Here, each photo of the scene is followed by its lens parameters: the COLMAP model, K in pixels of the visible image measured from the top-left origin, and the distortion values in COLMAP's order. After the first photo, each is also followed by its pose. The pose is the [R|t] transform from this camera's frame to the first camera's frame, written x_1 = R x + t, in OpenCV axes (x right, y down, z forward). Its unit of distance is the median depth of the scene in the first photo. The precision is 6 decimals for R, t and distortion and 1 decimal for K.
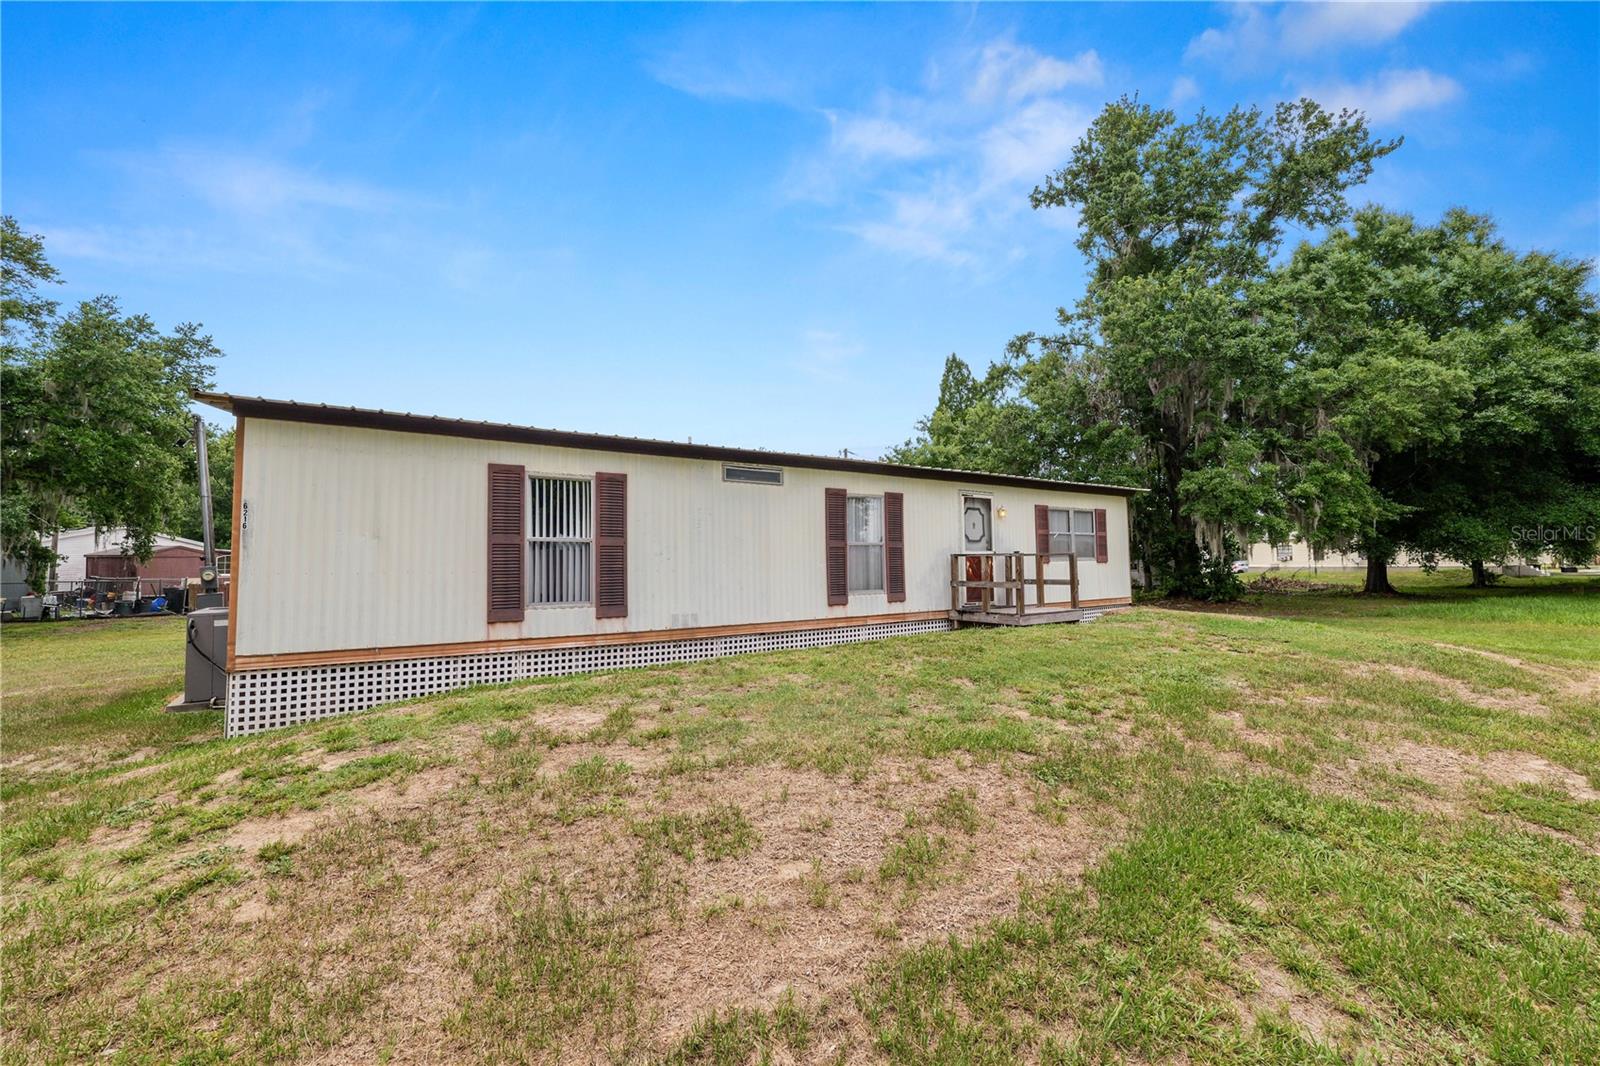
lens RADIAL K [[652.7, 0, 797.7], [0, 652.7, 533.0], [0, 0, 1]] dist [-0.011230, 0.000560]
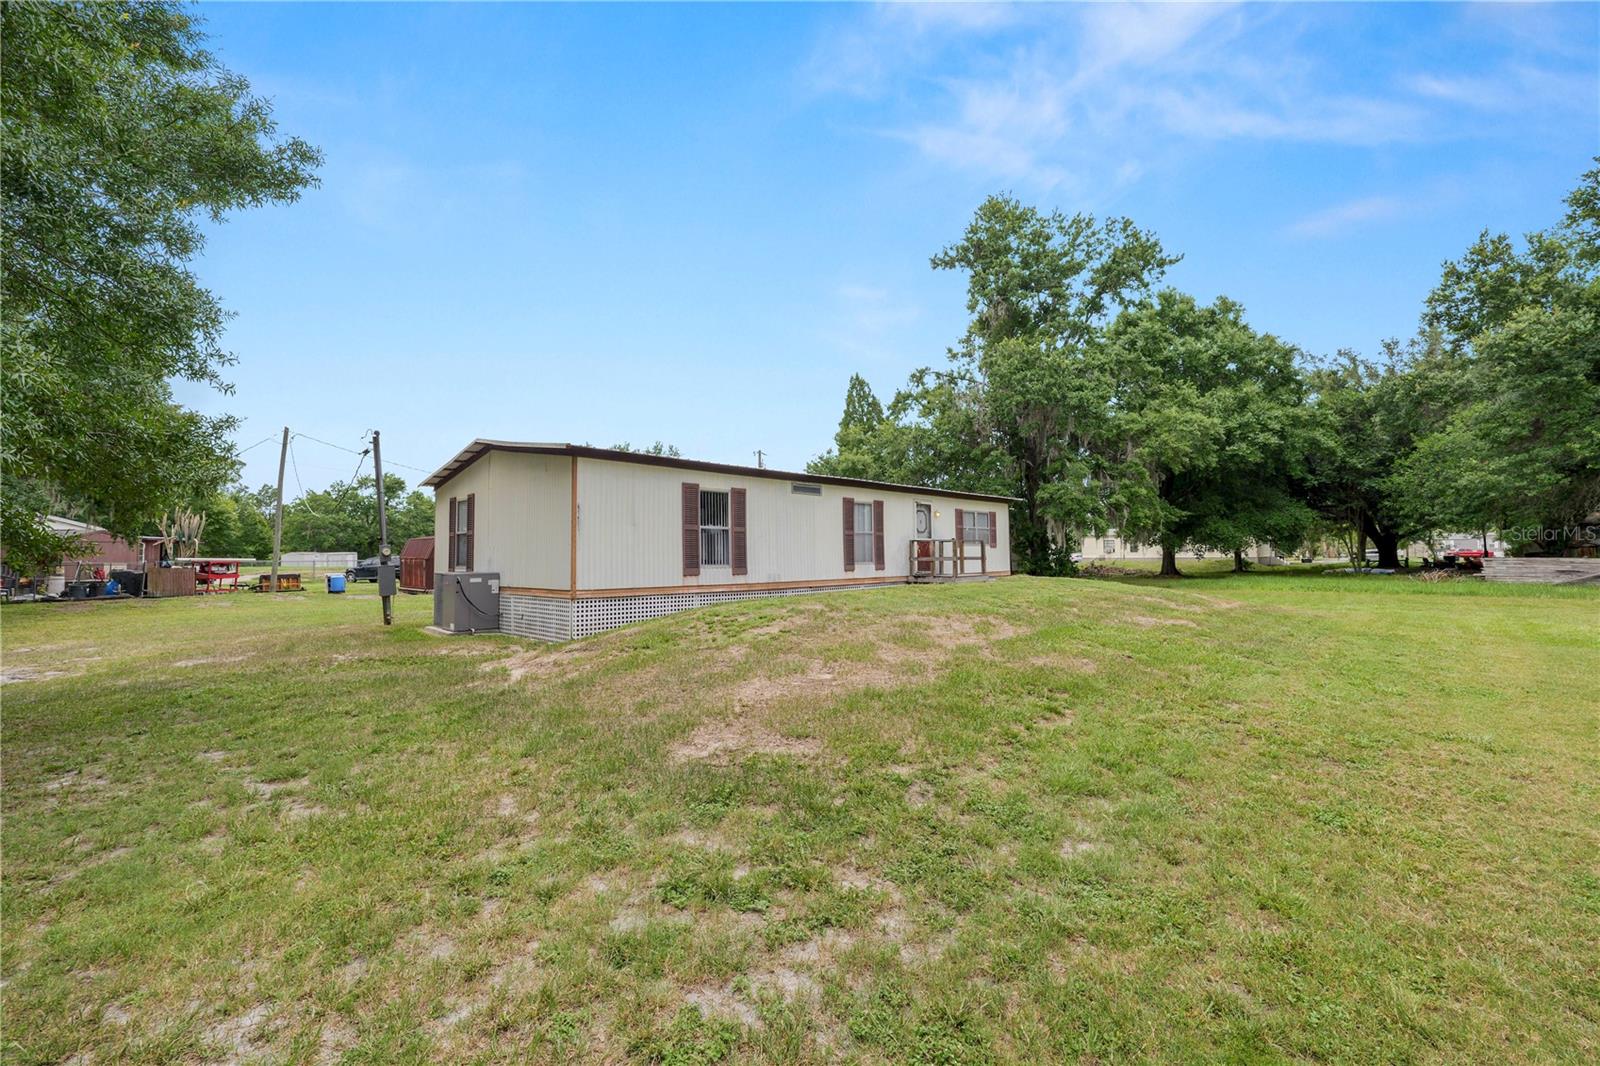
lens RADIAL K [[652.7, 0, 797.7], [0, 652.7, 533.0], [0, 0, 1]] dist [-0.011230, 0.000560]
pose [[0.981080, 0.009578, 0.193367, -0.165891], [-0.011690, 0.999884, 0.009787, 0.001597], [-0.193251, -0.011863, 0.981078, -0.241401]]
